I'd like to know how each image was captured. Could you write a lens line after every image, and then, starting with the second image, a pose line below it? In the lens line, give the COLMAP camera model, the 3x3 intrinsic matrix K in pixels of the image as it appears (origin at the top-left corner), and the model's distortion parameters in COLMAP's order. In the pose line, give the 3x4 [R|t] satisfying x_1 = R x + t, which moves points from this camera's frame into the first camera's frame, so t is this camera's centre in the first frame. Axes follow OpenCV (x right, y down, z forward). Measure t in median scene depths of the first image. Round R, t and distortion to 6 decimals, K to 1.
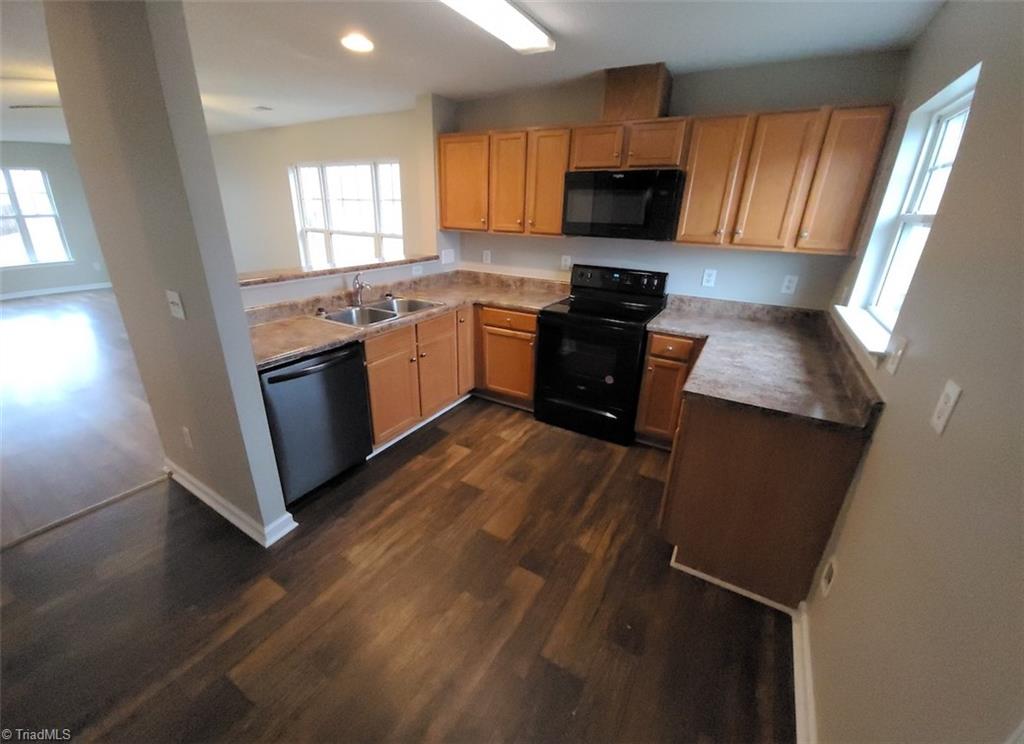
lens RADIAL K [[416.2, 0, 495.7], [0, 416.2, 351.1], [0, 0, 1]] dist [0.008240, -0.001788]
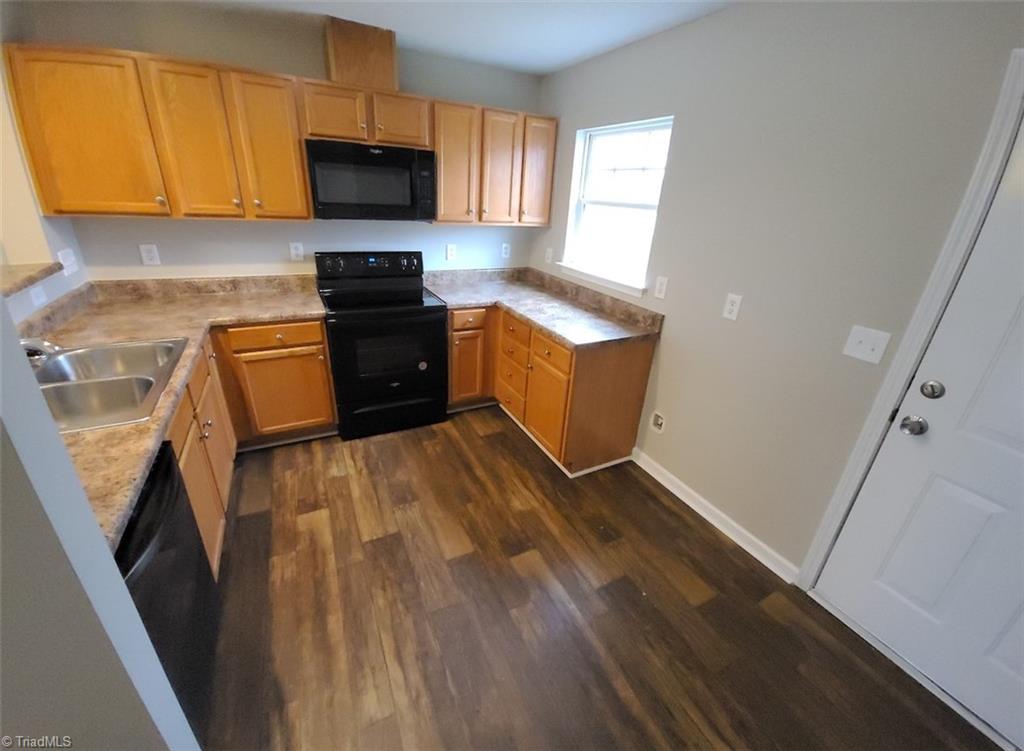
lens RADIAL K [[422.2, 0, 509.9], [0, 422.2, 365.3], [0, 0, 1]] dist [-0.002730, 0.001319]
pose [[0.525552, -0.317546, 0.789278, -0.427036], [0.239271, 0.945454, 0.221057, -0.109181], [-0.816421, 0.072674, 0.572865, 0.263402]]
